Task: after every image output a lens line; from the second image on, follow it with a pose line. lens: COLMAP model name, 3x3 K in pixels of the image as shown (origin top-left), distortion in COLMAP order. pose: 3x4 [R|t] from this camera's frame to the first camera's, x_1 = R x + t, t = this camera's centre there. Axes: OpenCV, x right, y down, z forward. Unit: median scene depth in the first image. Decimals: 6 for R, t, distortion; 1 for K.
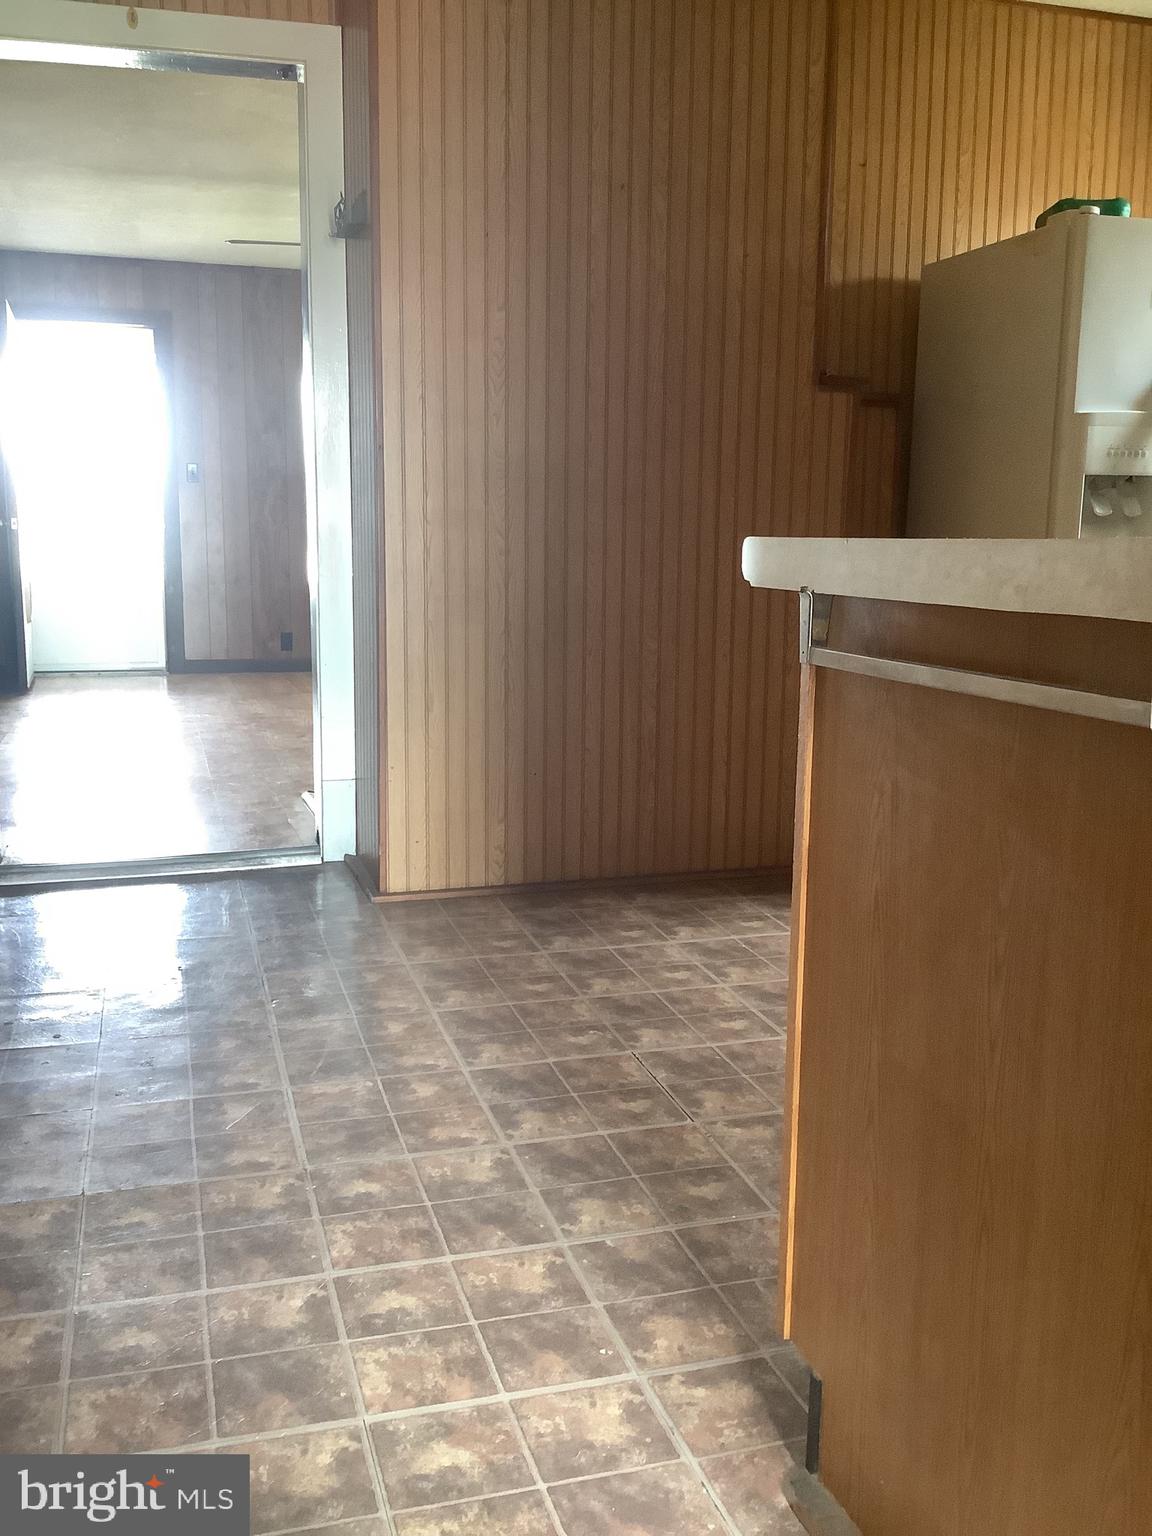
lens RADIAL K [[1479.2, 0, 576.0], [0, 1479.2, 768.0], [0, 0, 1]] dist [0.082740, -0.016024]
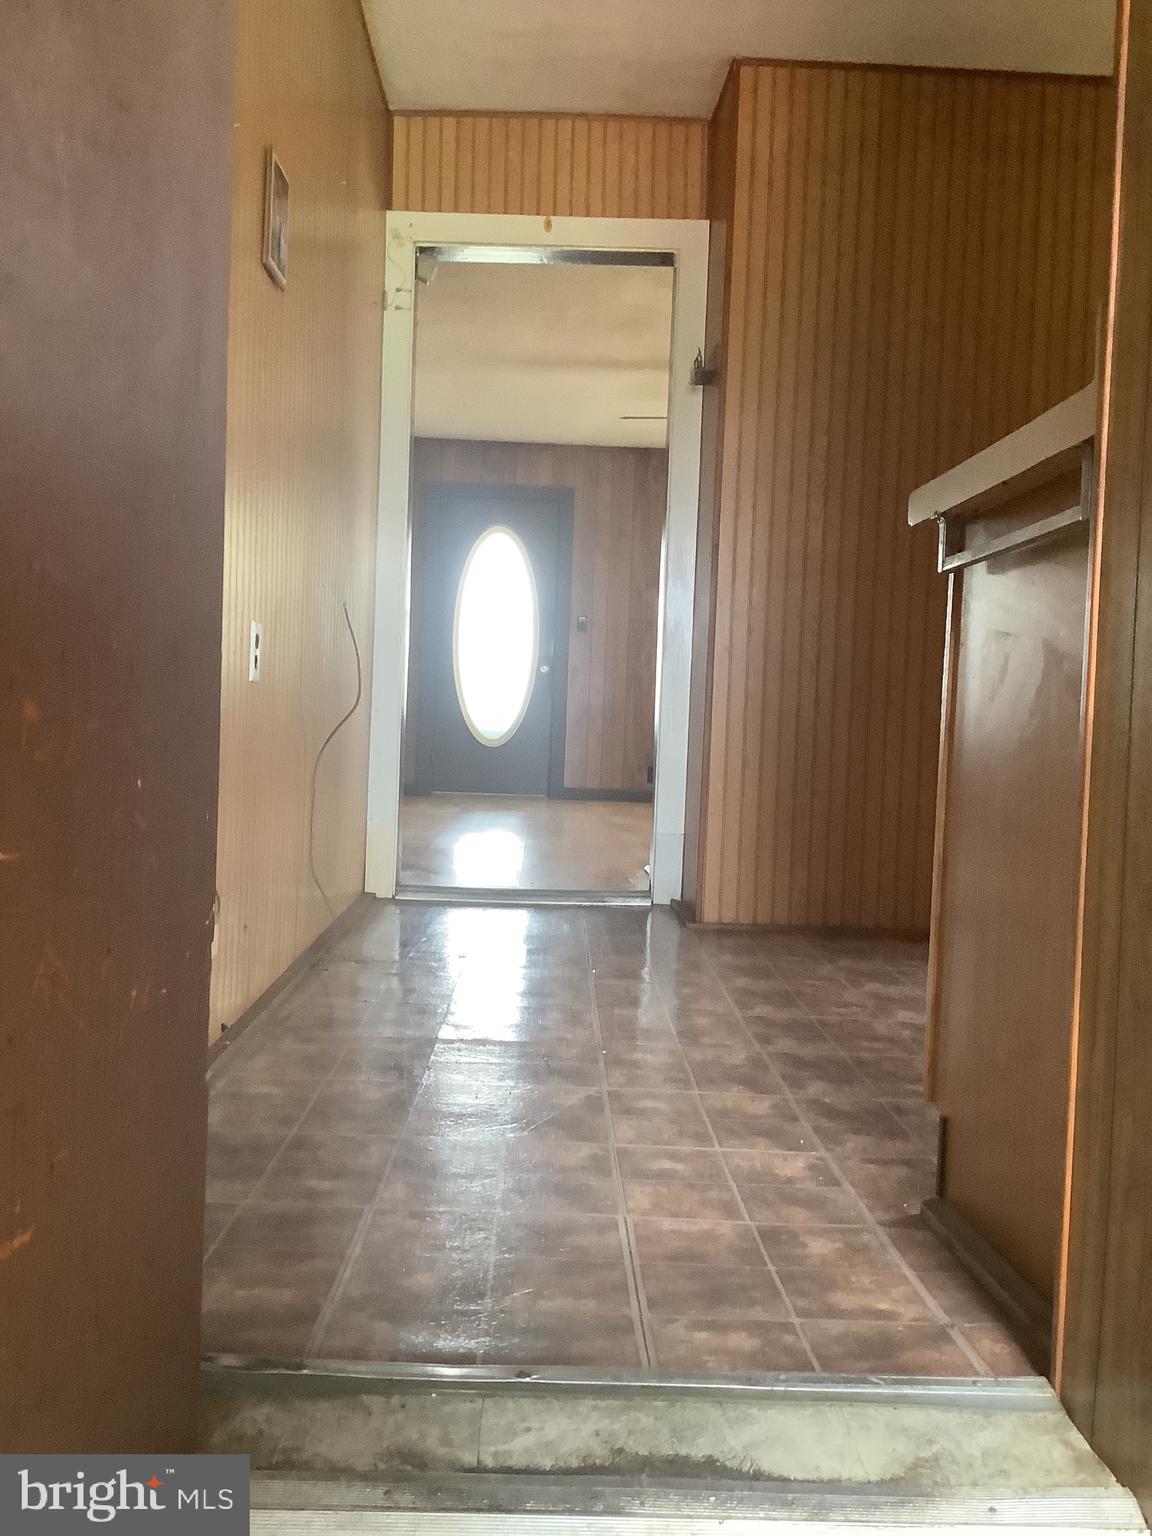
lens RADIAL K [[1479.2, 0, 576.0], [0, 1479.2, 768.0], [0, 0, 1]] dist [0.082740, -0.016024]
pose [[0.966580, 0.035284, -0.253925, 0.071584], [-0.067714, 0.990446, -0.120129, 0.117243], [0.247260, 0.133308, 0.959735, -0.161175]]
